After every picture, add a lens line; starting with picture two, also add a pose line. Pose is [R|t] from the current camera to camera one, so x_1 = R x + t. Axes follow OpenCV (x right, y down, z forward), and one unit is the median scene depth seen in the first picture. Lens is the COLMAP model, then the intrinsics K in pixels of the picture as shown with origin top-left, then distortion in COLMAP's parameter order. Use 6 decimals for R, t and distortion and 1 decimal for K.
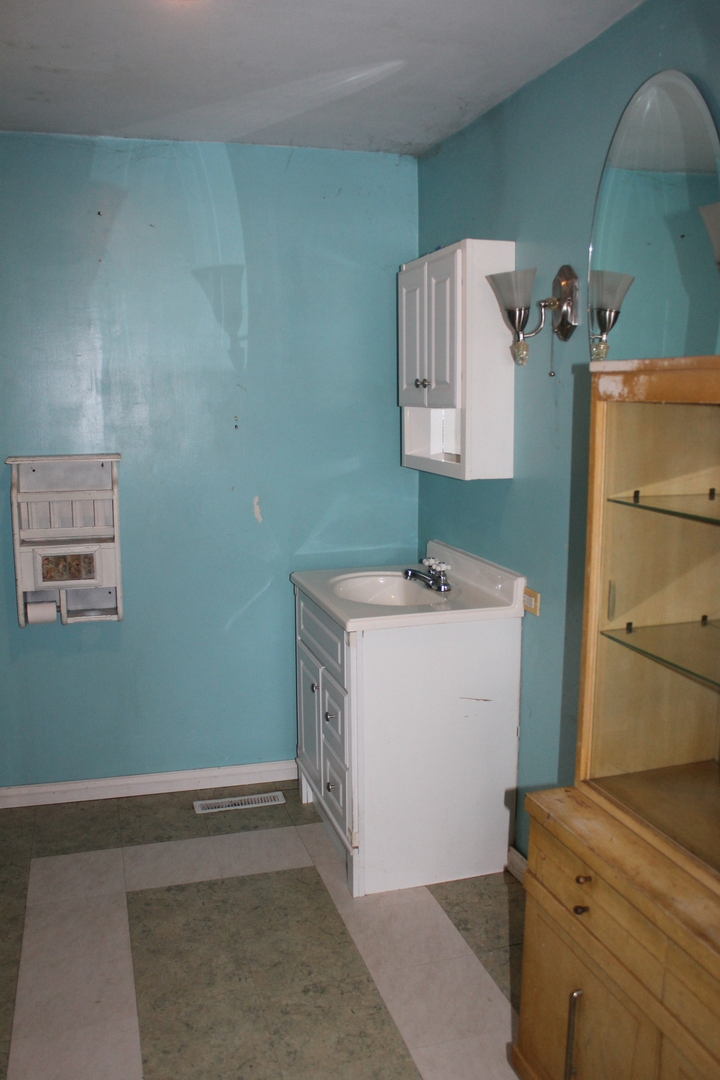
lens RADIAL K [[936.9, 0, 360.0], [0, 936.9, 540.0], [0, 0, 1]] dist [-0.157844, 0.162604]
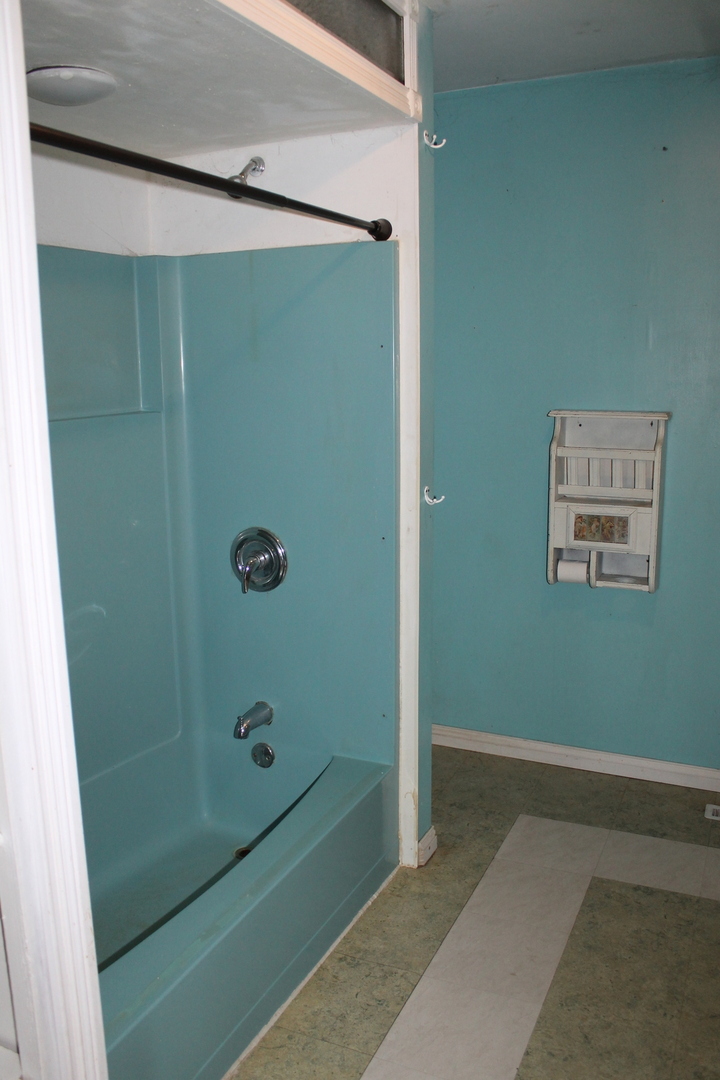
lens RADIAL K [[936.9, 0, 360.0], [0, 936.9, 540.0], [0, 0, 1]] dist [-0.157844, 0.162604]
pose [[0.750346, 0.121911, -0.649706, 0.121477], [-0.096288, 0.992521, 0.075033, -0.006420], [0.653995, 0.006259, 0.756473, 0.113097]]
